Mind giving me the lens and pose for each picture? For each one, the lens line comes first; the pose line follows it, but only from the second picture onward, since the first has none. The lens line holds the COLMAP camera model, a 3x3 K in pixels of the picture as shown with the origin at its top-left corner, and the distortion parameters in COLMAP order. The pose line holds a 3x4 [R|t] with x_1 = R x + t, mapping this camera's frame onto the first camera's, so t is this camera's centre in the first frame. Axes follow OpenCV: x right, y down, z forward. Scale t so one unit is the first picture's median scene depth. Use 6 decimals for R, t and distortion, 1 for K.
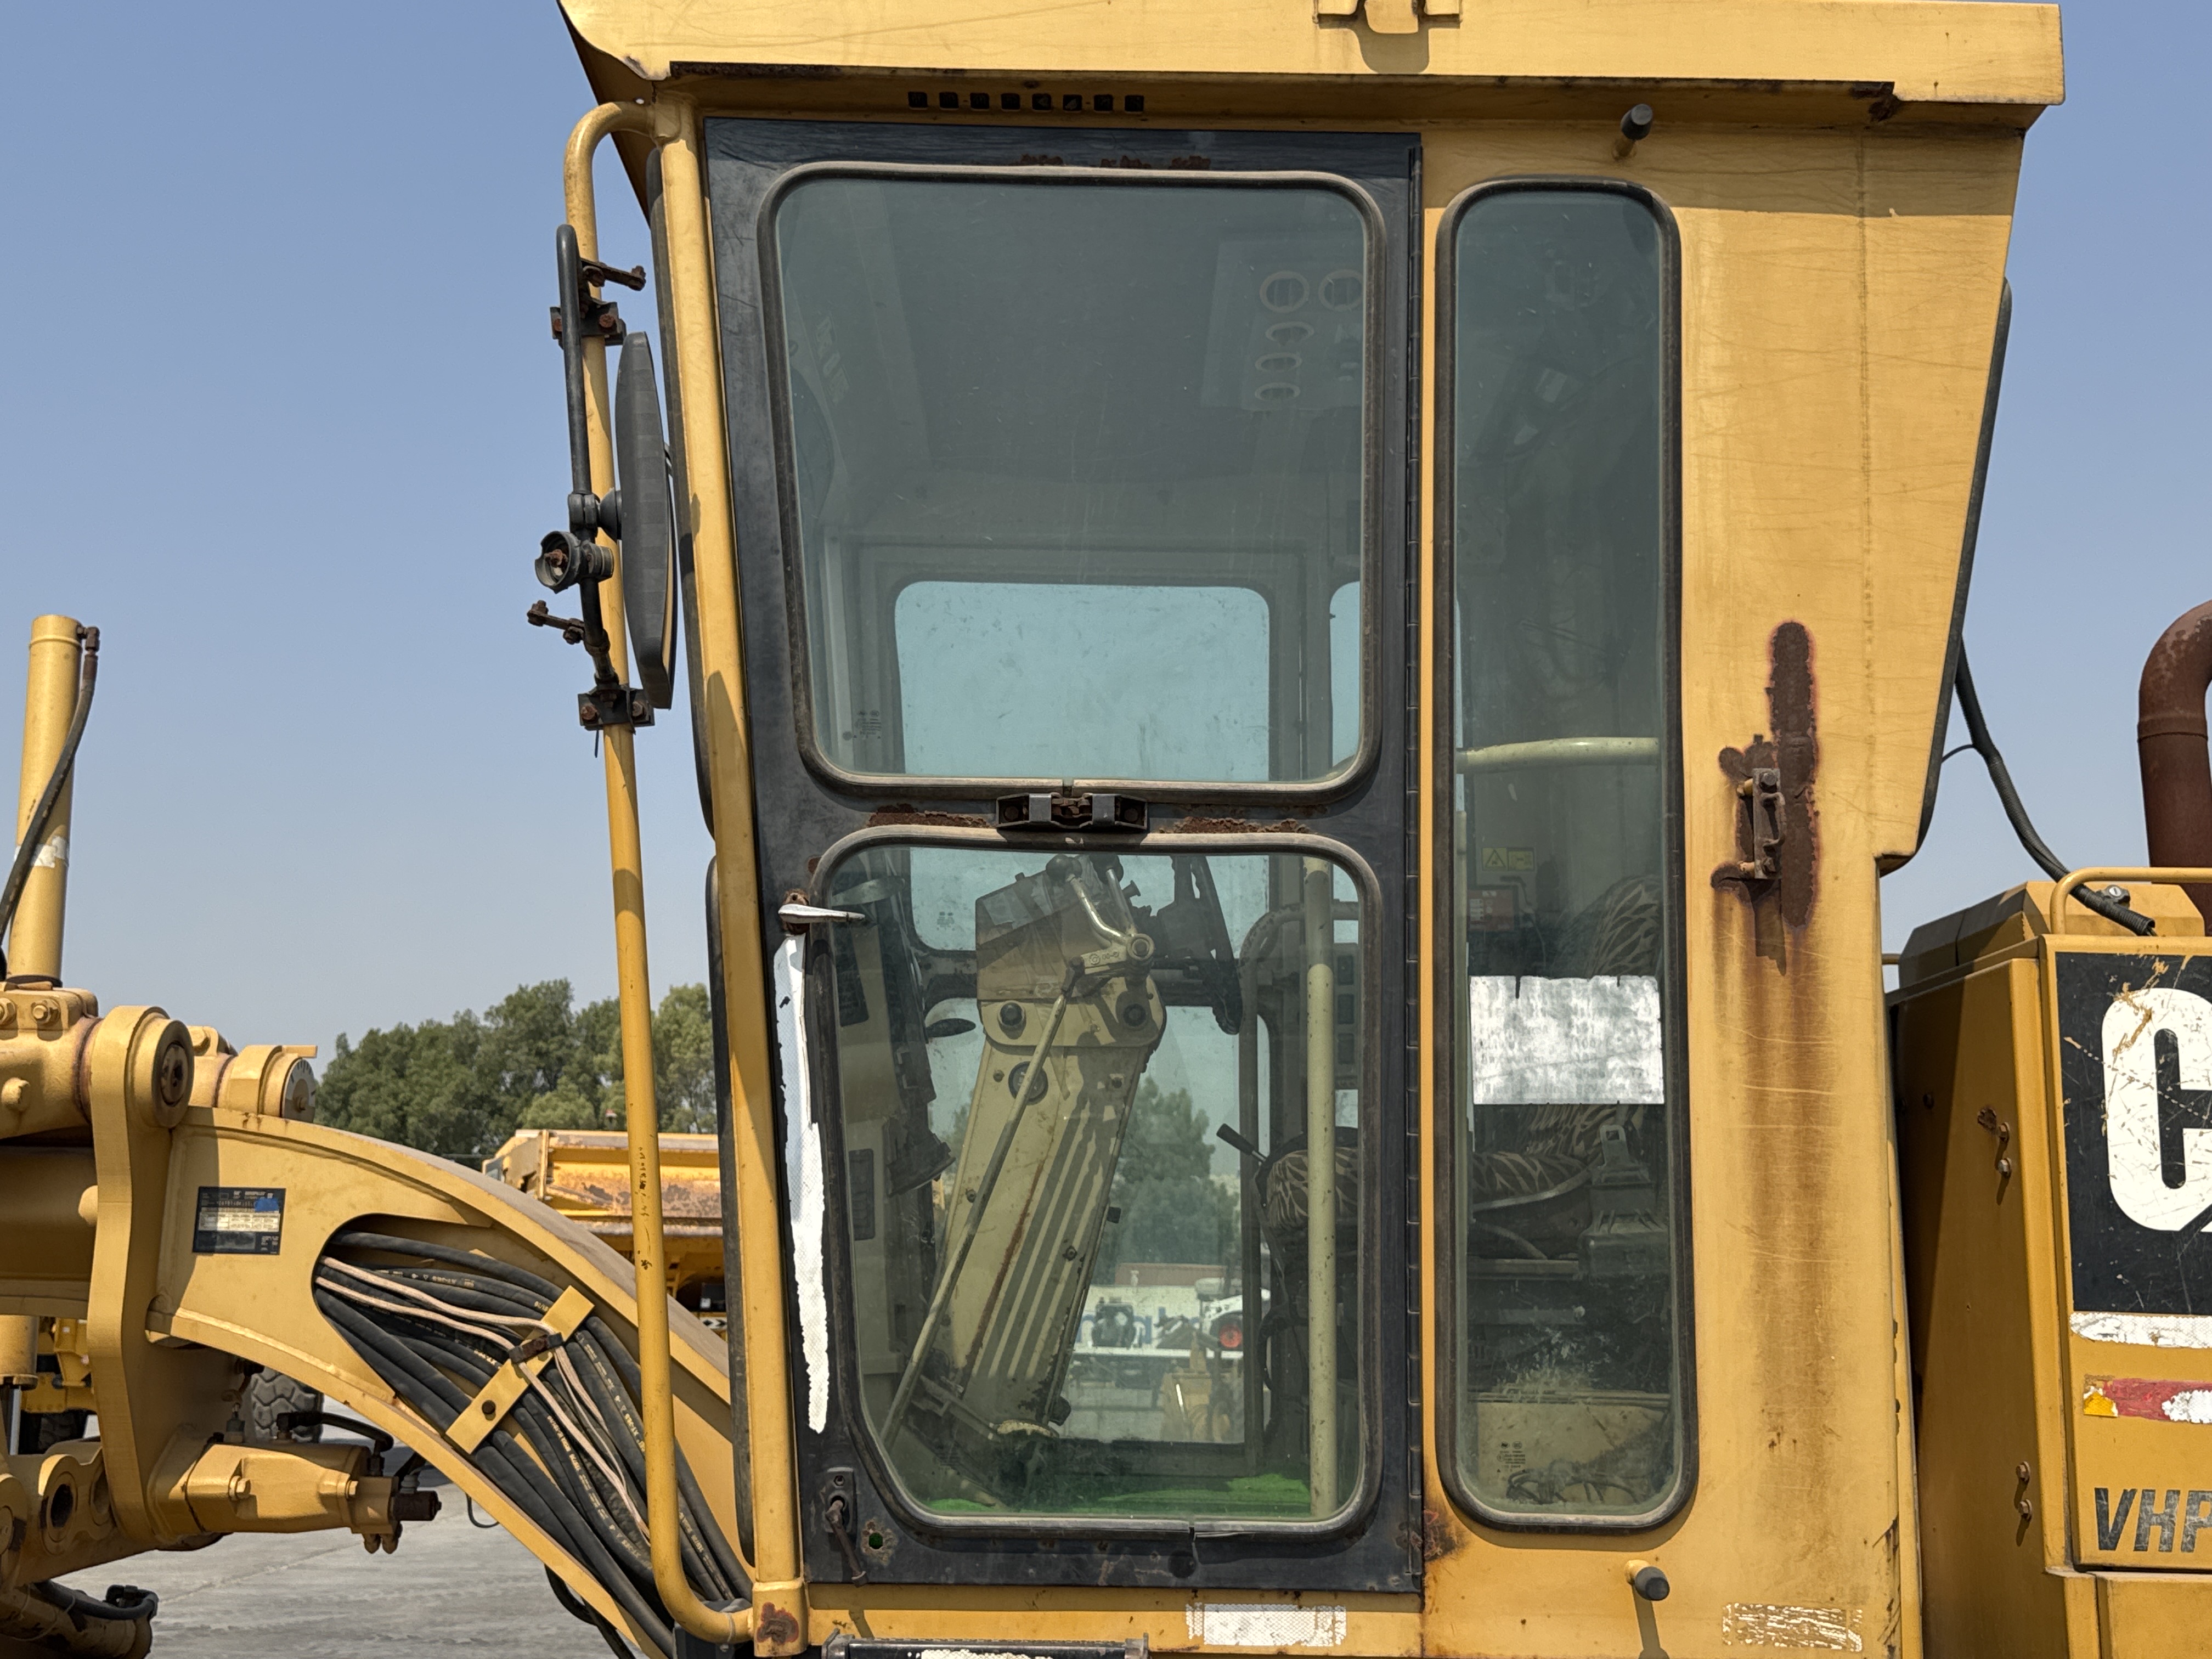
lens RADIAL K [[2276.4, 0, 1106.0], [0, 2276.4, 829.5], [0, 0, 1]] dist [0.142658, -0.246599]
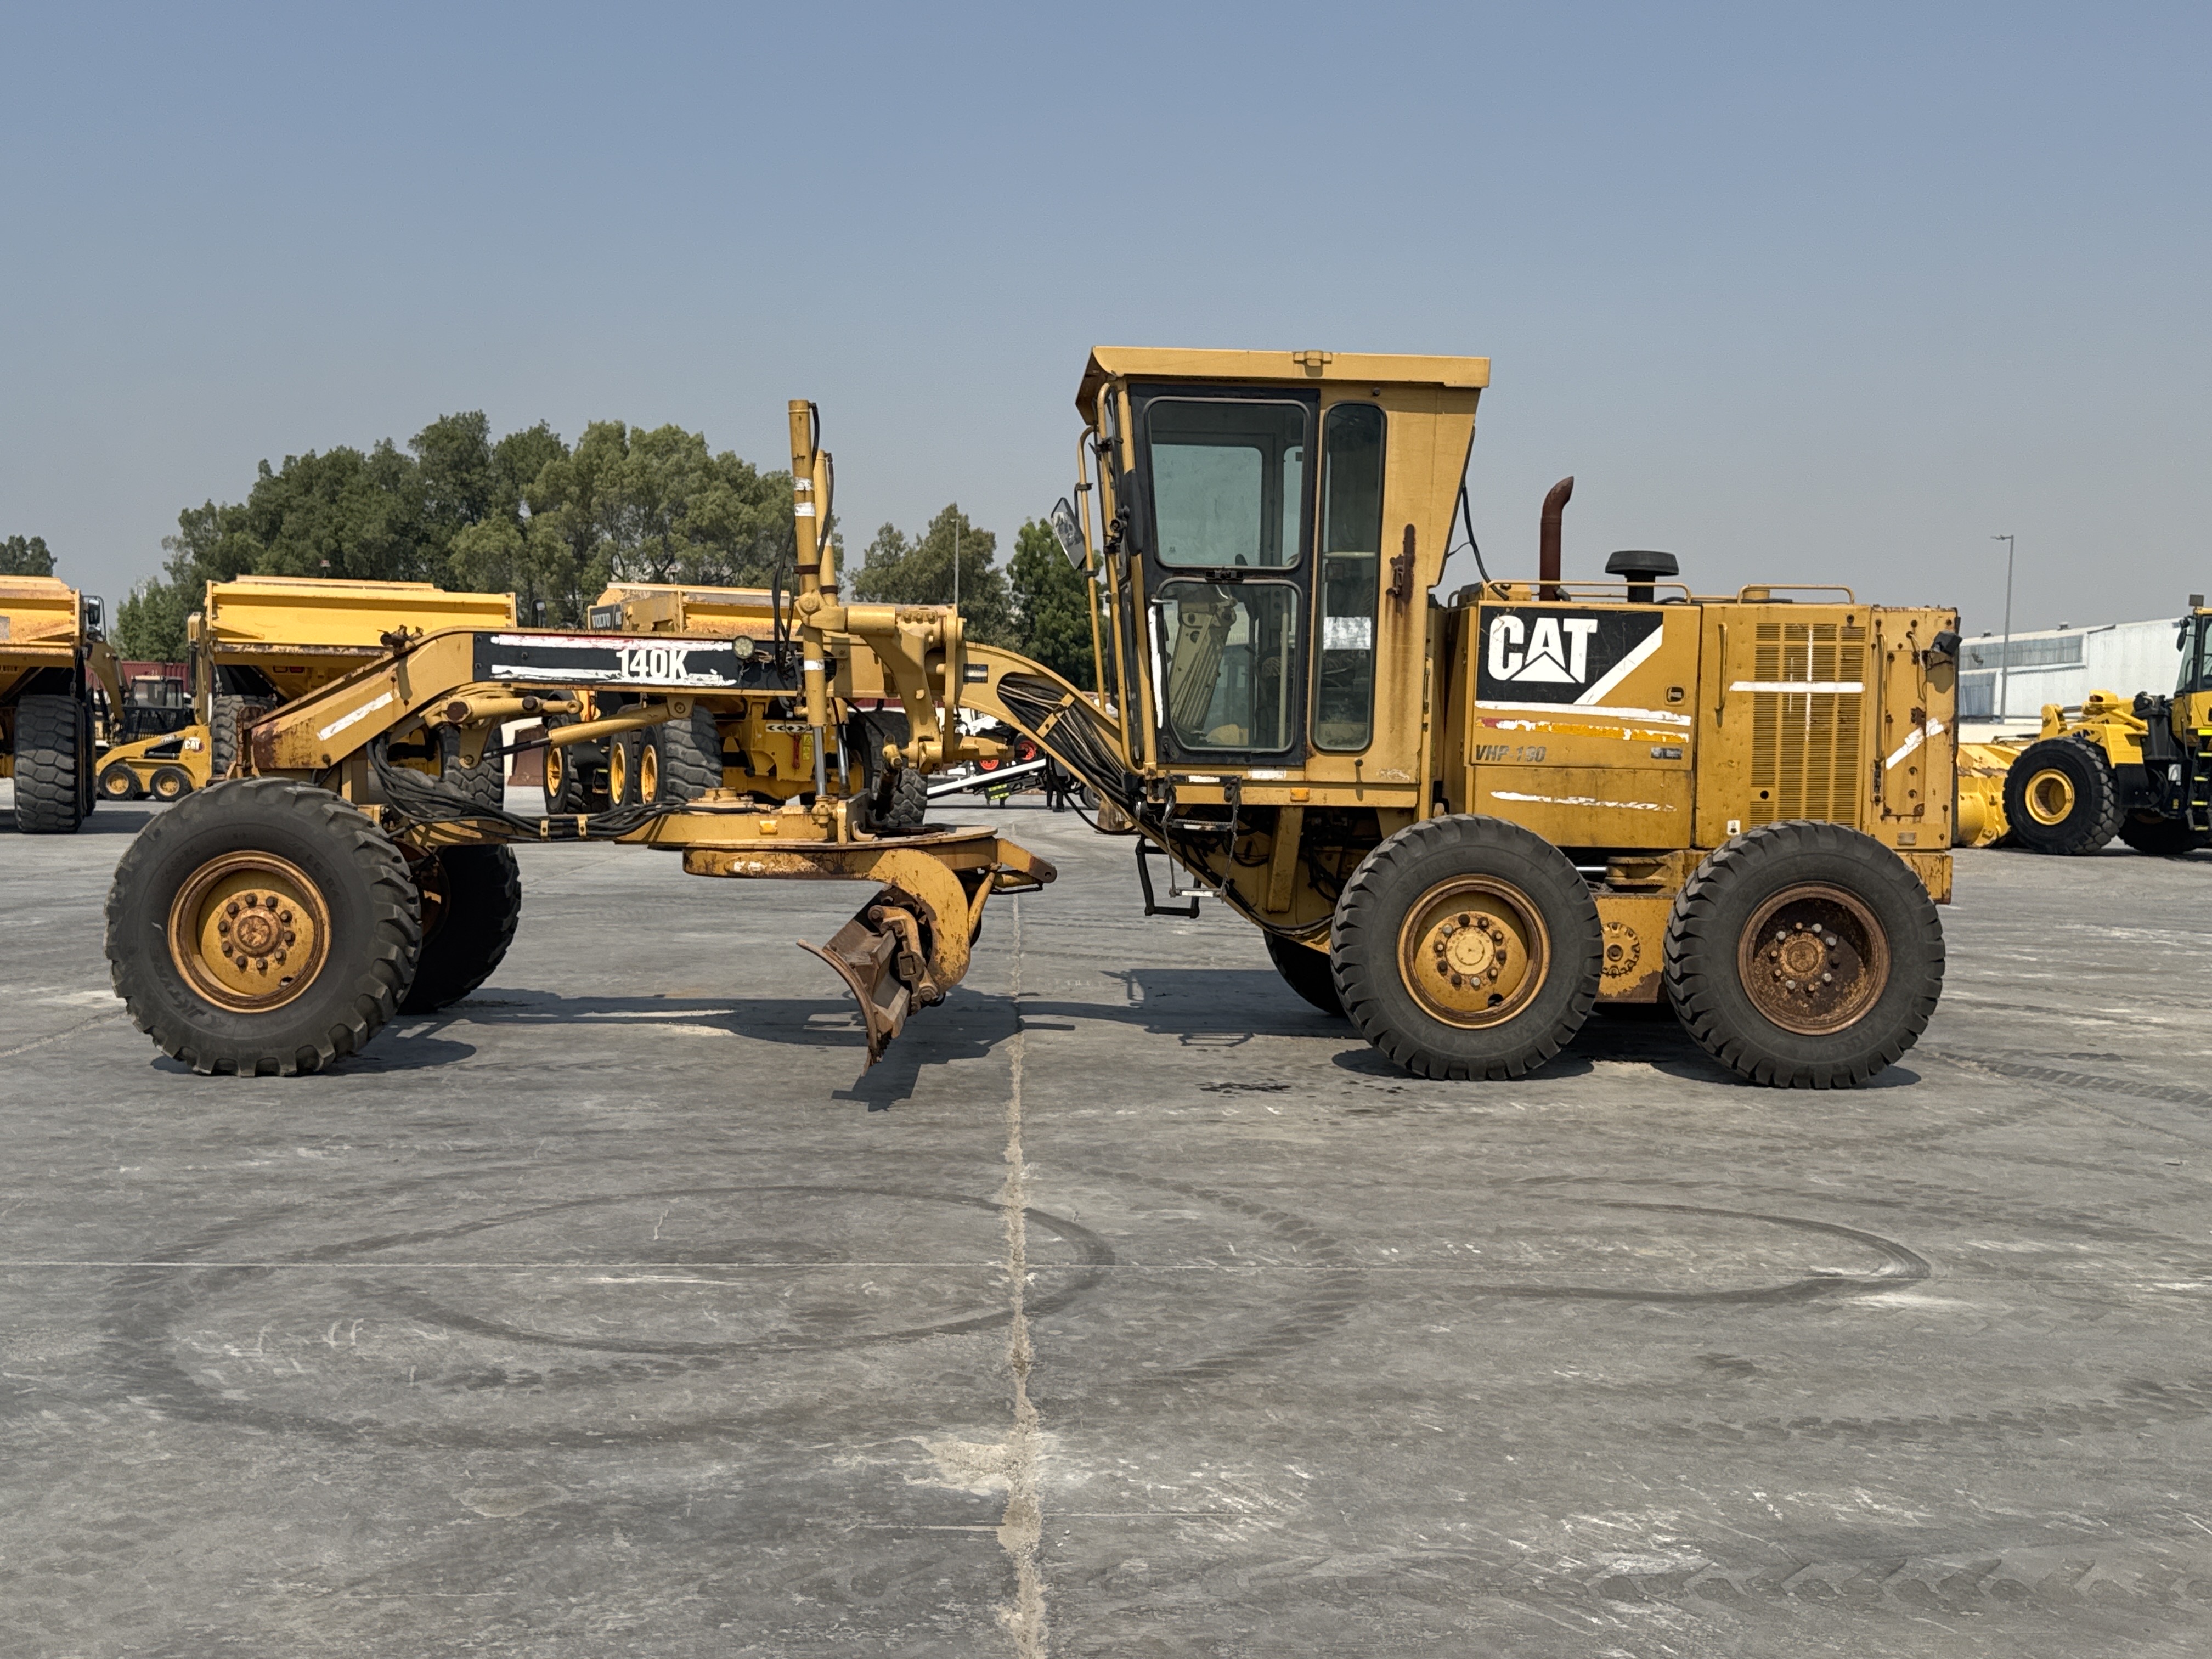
lens RADIAL K [[2276.4, 0, 1106.0], [0, 2276.4, 829.5], [0, 0, 1]] dist [0.142658, -0.246599]
pose [[0.998507, 0.003643, 0.054497, -0.400076], [-0.016980, 0.969034, 0.246343, -0.507726], [-0.051912, -0.246900, 0.967649, -2.685324]]
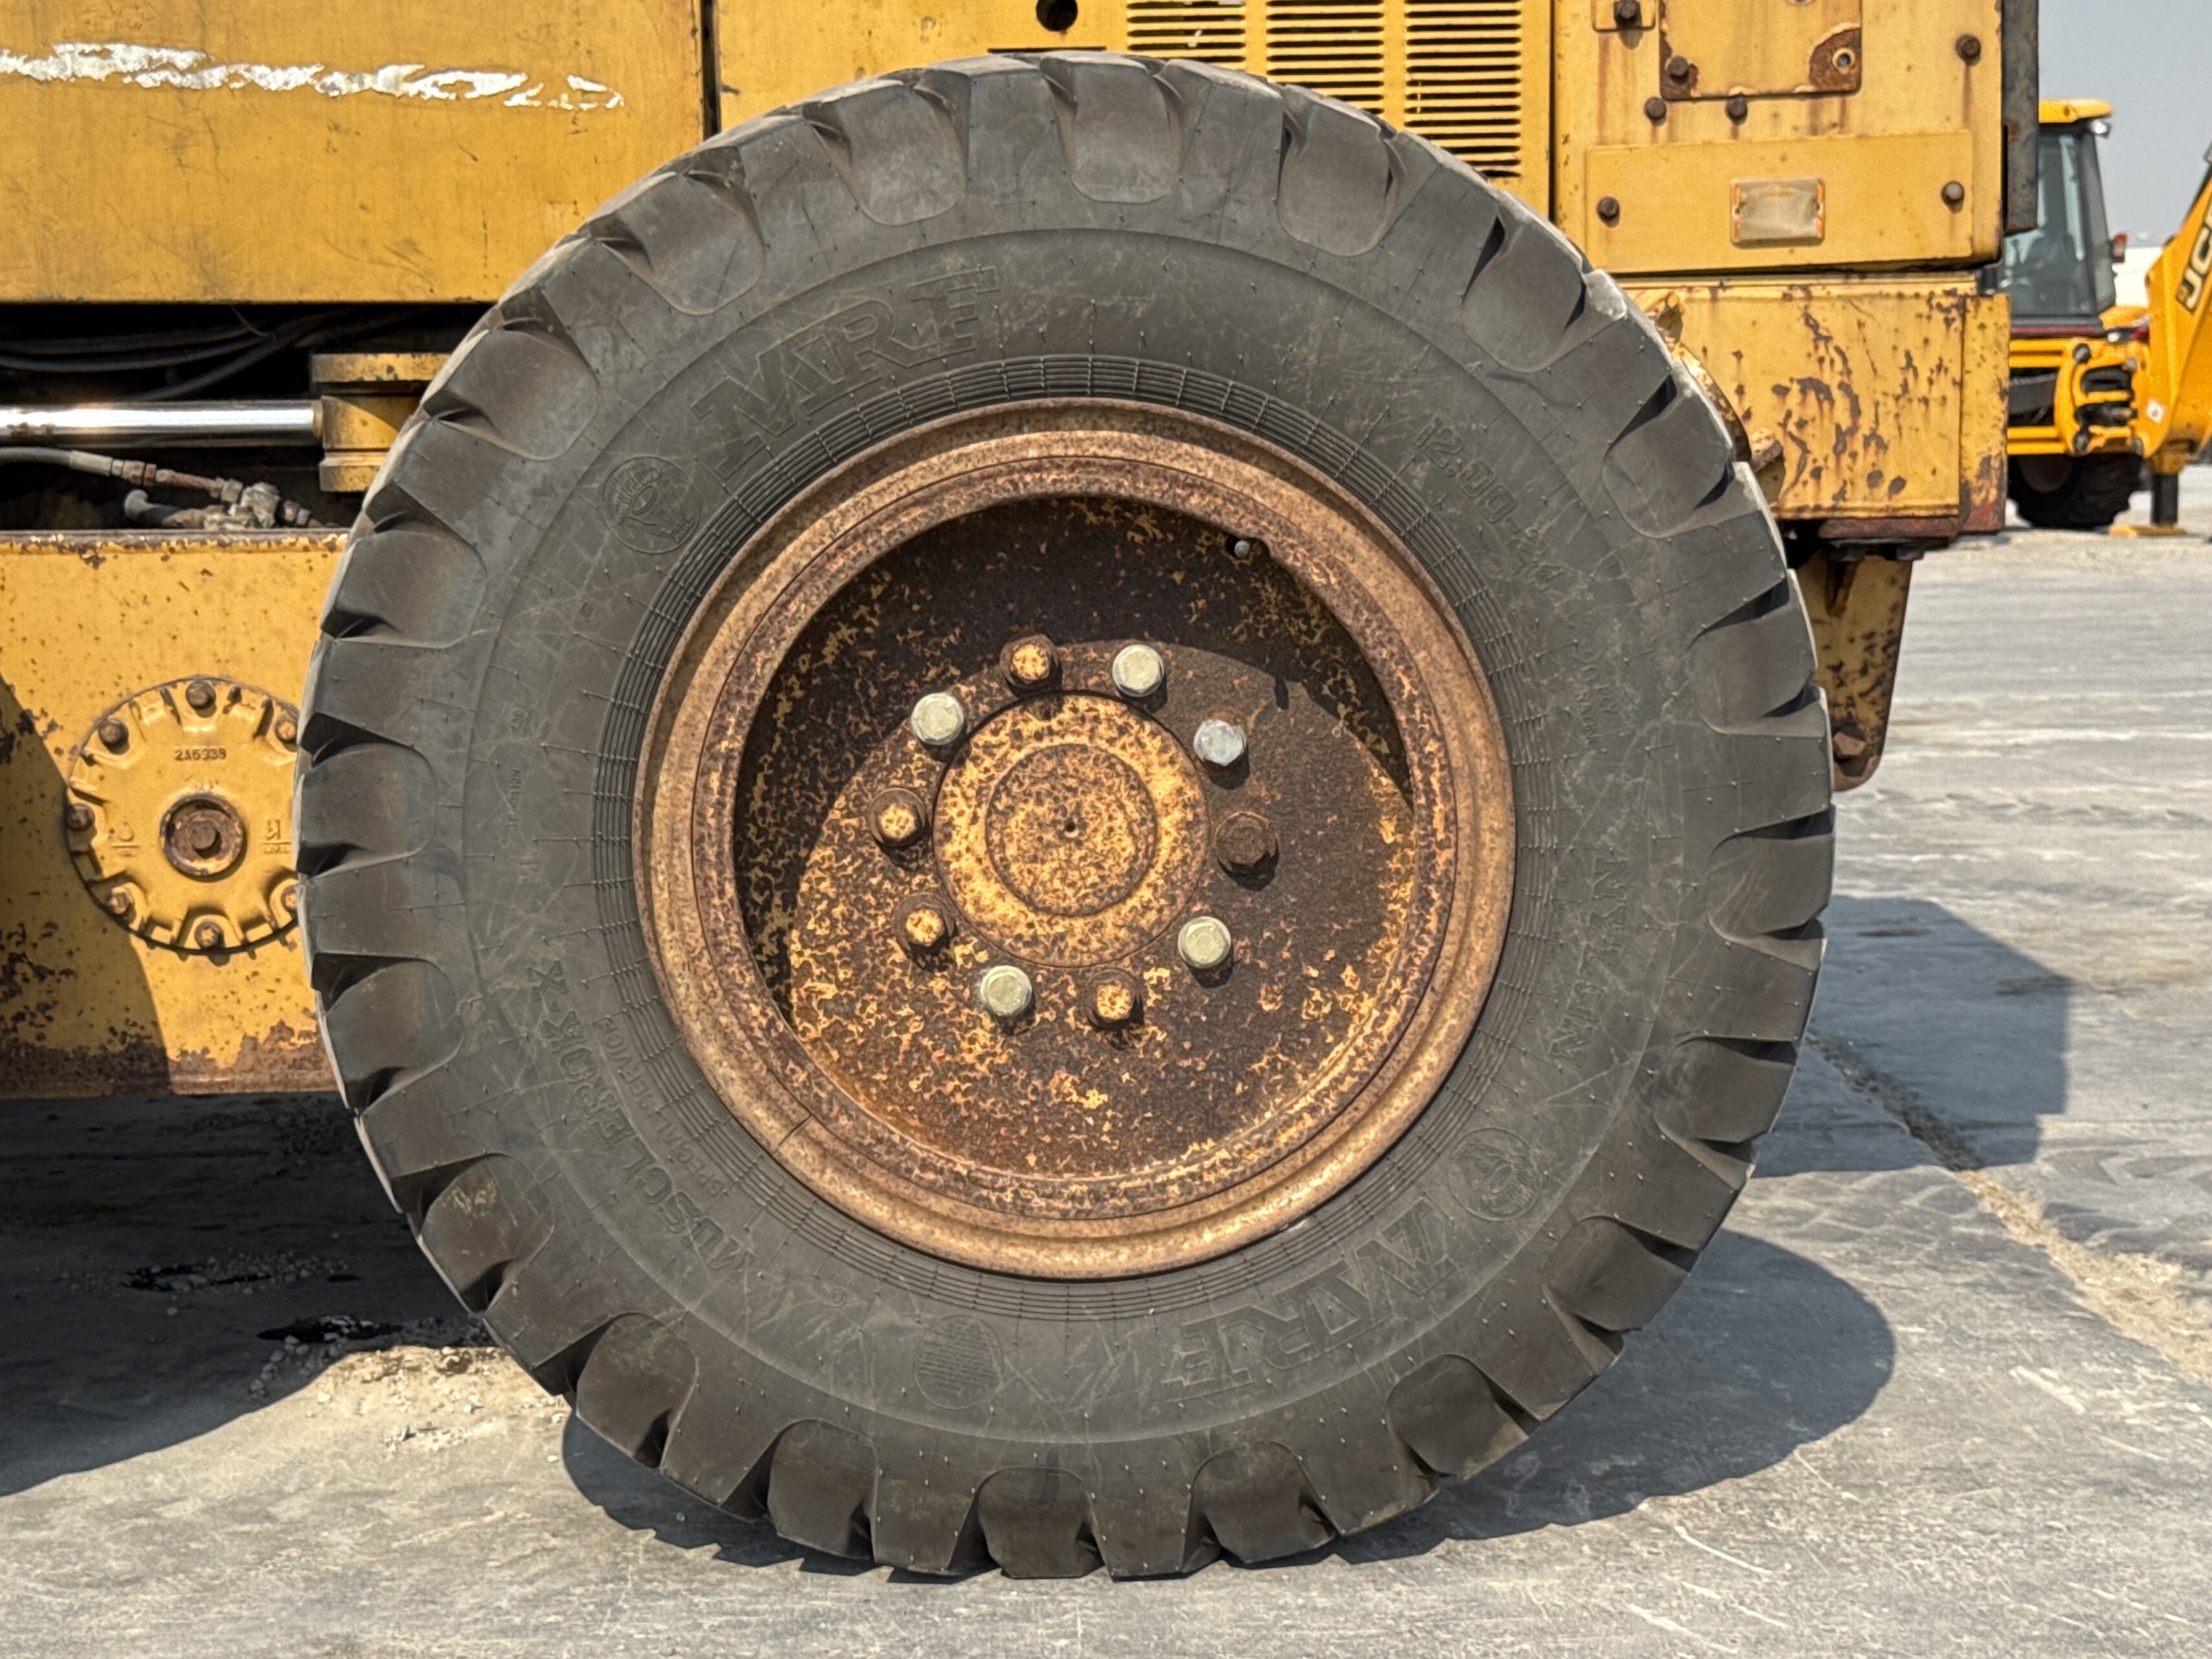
lens RADIAL K [[3738.3, 0, 1106.0], [0, 3738.3, 829.5], [0, 0, 1]] dist [0.204804, -0.437859]
pose [[0.998925, -0.031259, 0.034230, 0.861103], [0.019018, 0.949775, 0.312354, 0.224642], [-0.042275, -0.311367, 0.949349, -0.305985]]
